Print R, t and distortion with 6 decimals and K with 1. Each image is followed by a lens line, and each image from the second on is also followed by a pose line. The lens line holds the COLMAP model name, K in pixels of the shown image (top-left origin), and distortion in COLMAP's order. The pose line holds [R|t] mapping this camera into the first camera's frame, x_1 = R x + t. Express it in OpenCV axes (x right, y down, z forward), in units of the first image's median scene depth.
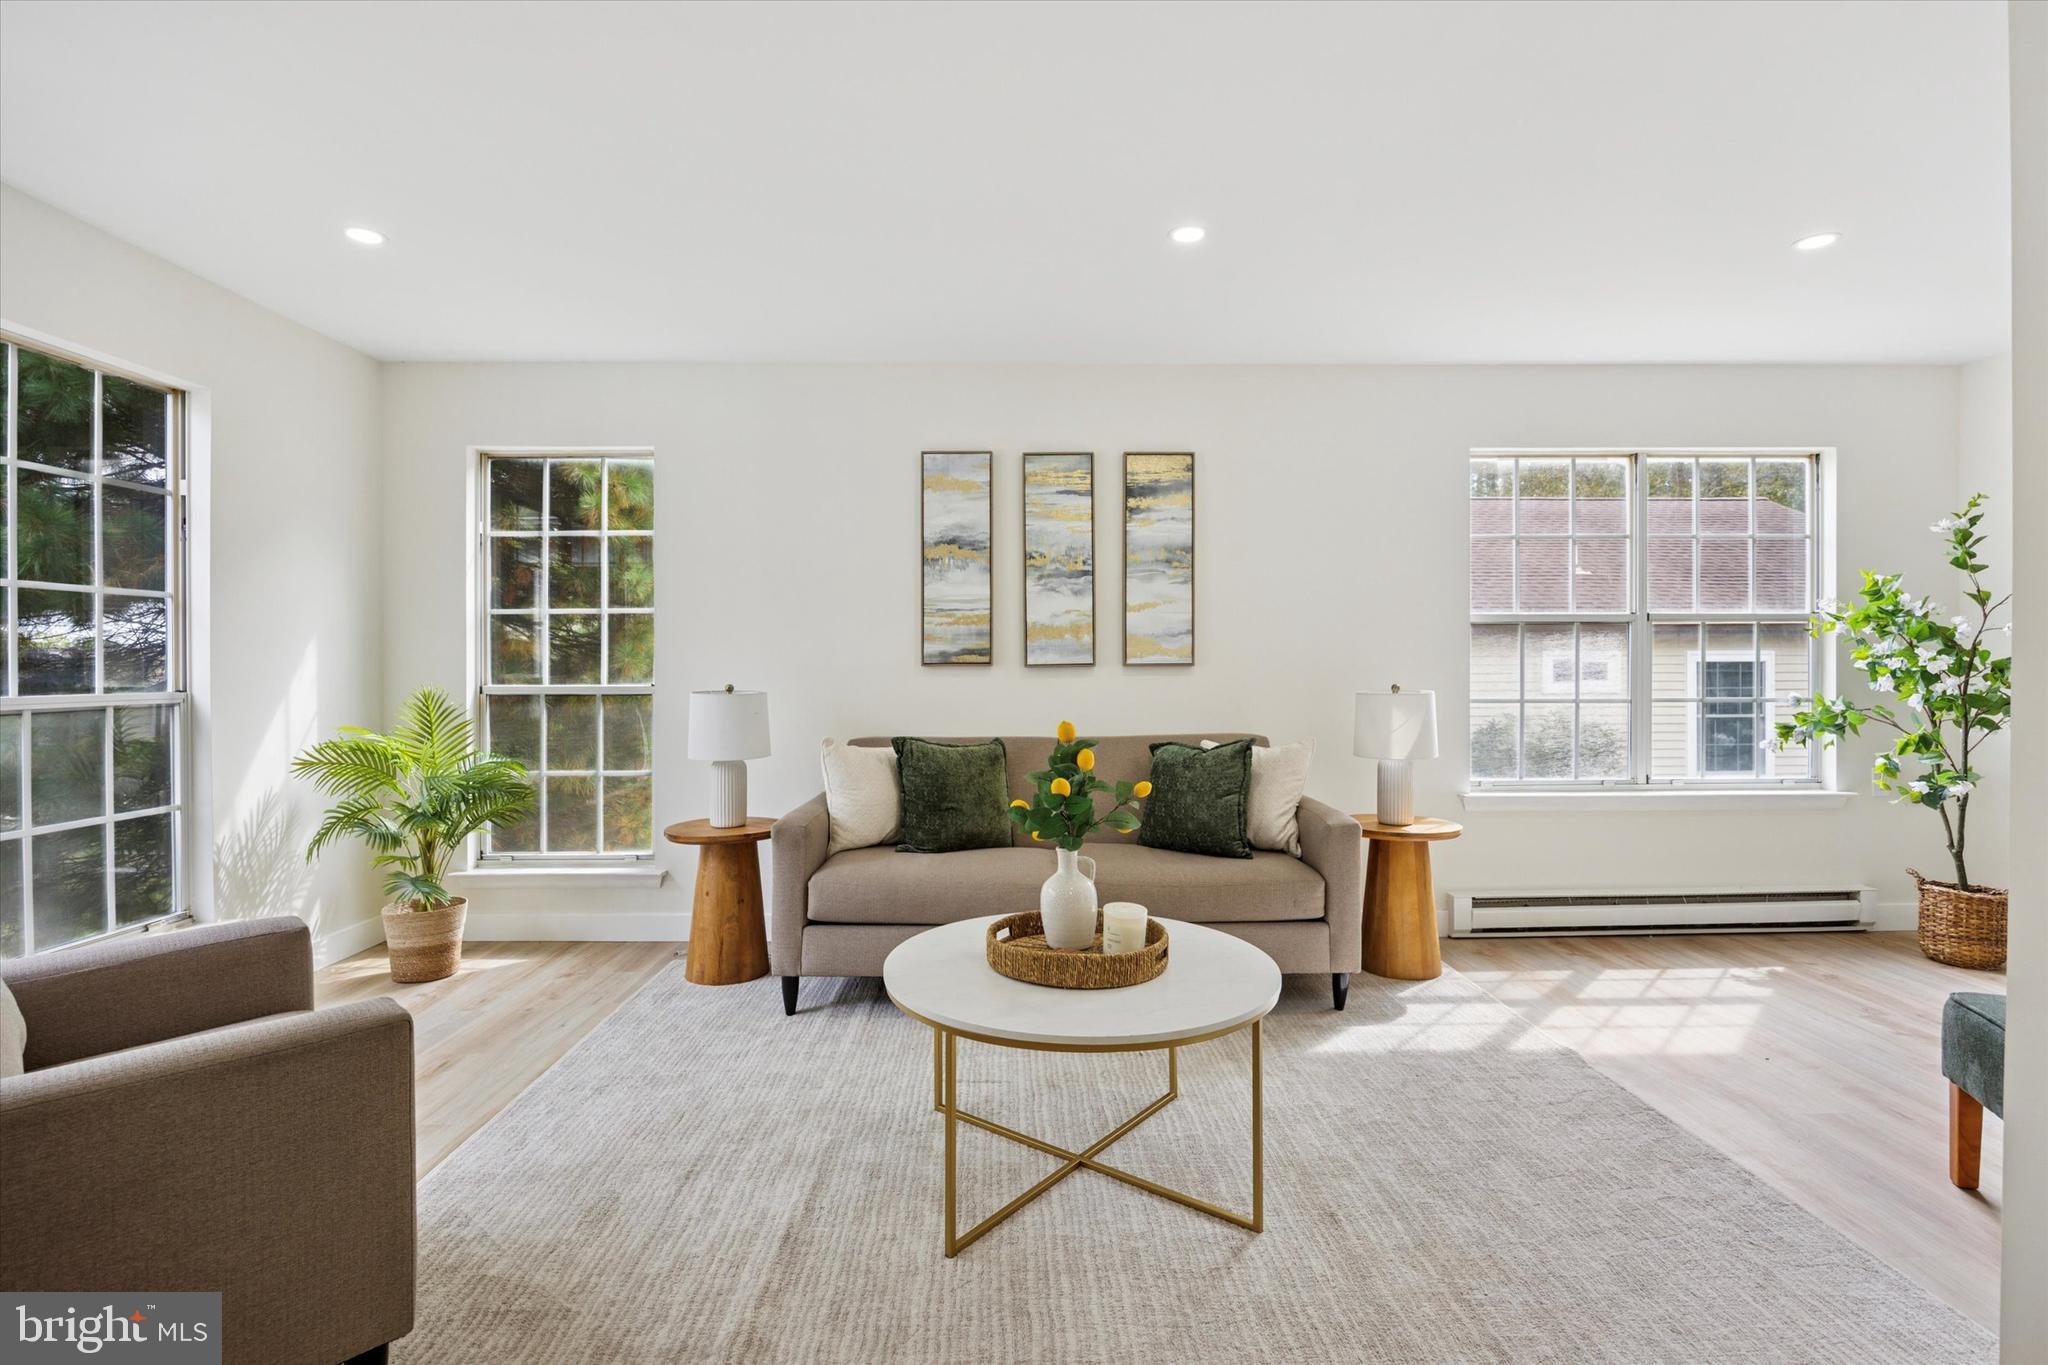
lens RADIAL K [[947.5, 0, 1021.0], [0, 947.5, 674.1], [0, 0, 1]] dist [-0.016639, 0.000513]
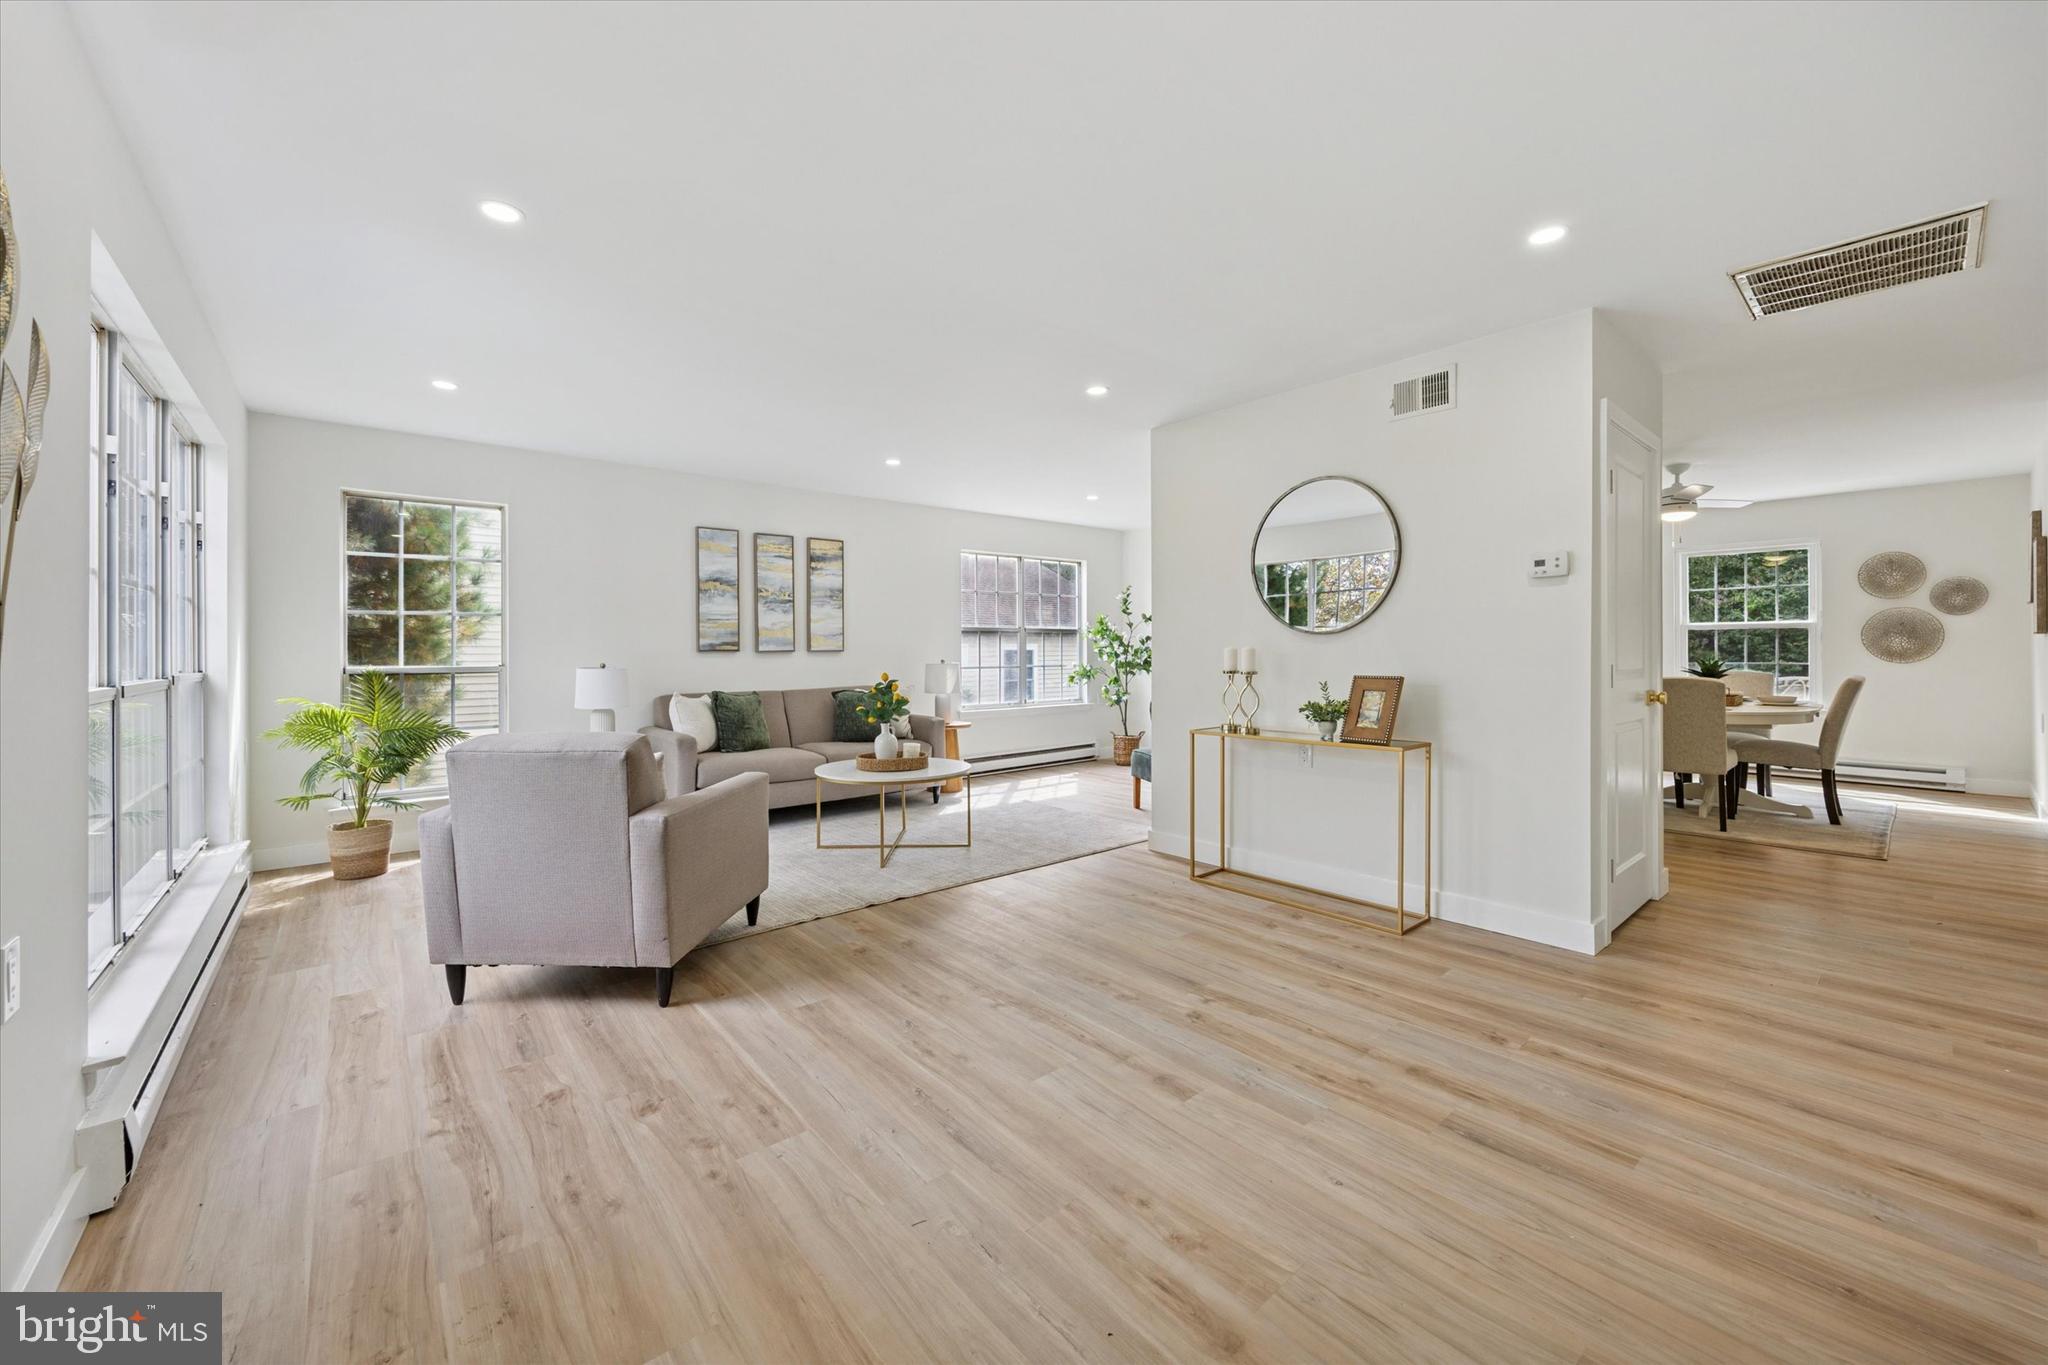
lens RADIAL K [[795.1, 0, 1028.9], [0, 795.1, 654.2], [0, 0, 1]] dist [-0.001523, -0.000035]
pose [[0.765745, -0.003966, 0.643133, -0.570600], [0.009139, 0.999947, -0.004714, 0.007898], [-0.643080, 0.009487, 0.765740, -0.482261]]
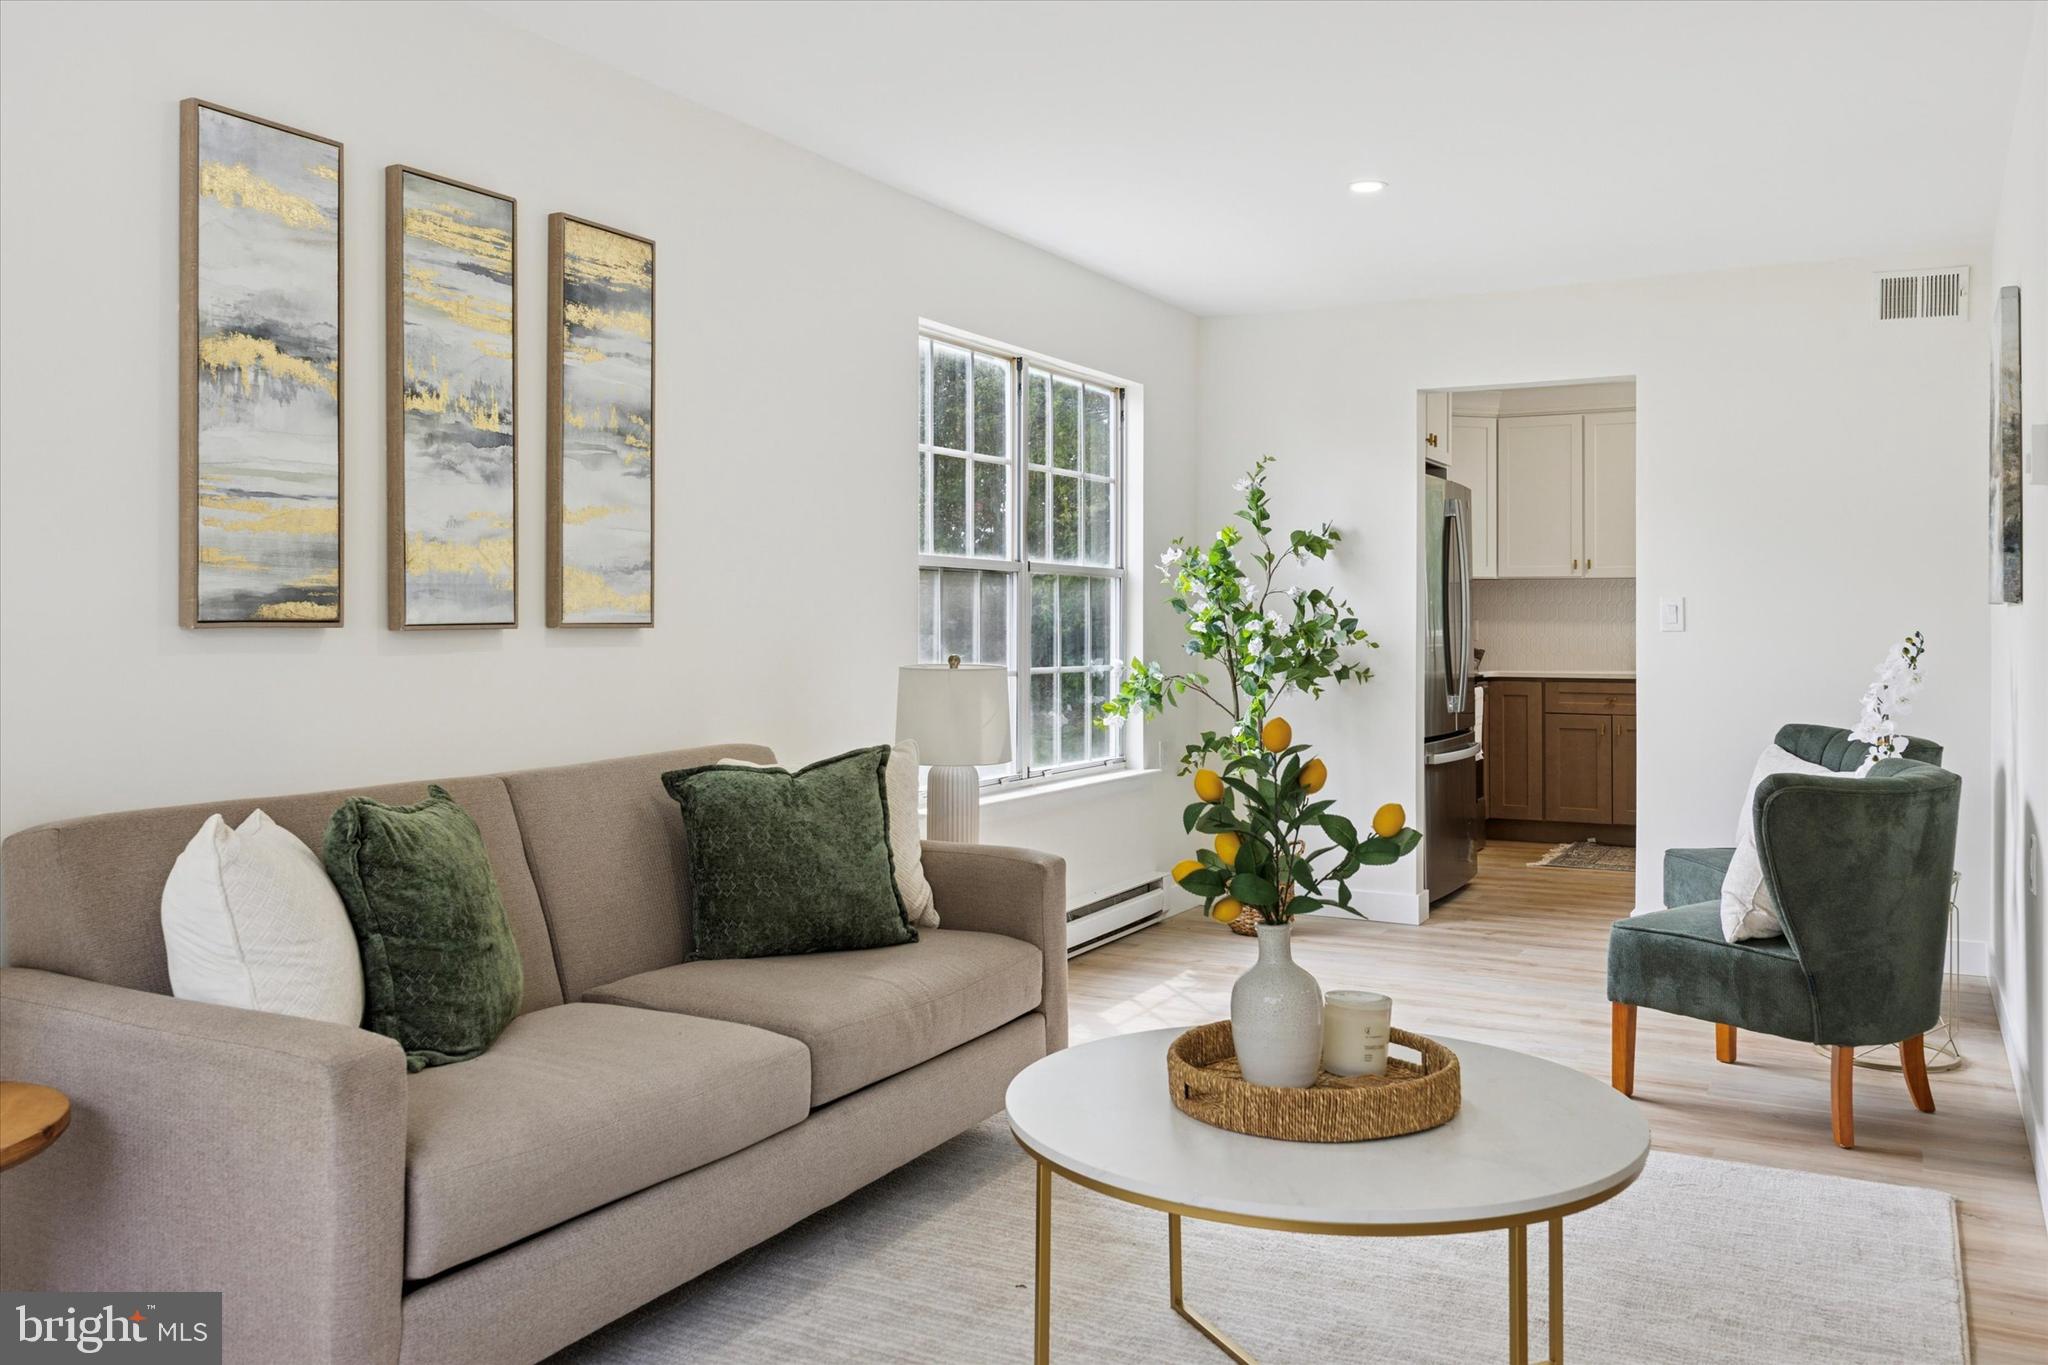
lens RADIAL K [[1616.3, 0, 1026.7], [0, 1616.3, 612.2], [0, 0, 1]] dist [0.003031, -0.009382]
pose [[0.482967, 0.009910, 0.875583, -0.537099], [0.006786, 0.999864, -0.015060, -0.002068], [-0.875612, 0.013215, 0.482834, 0.356149]]
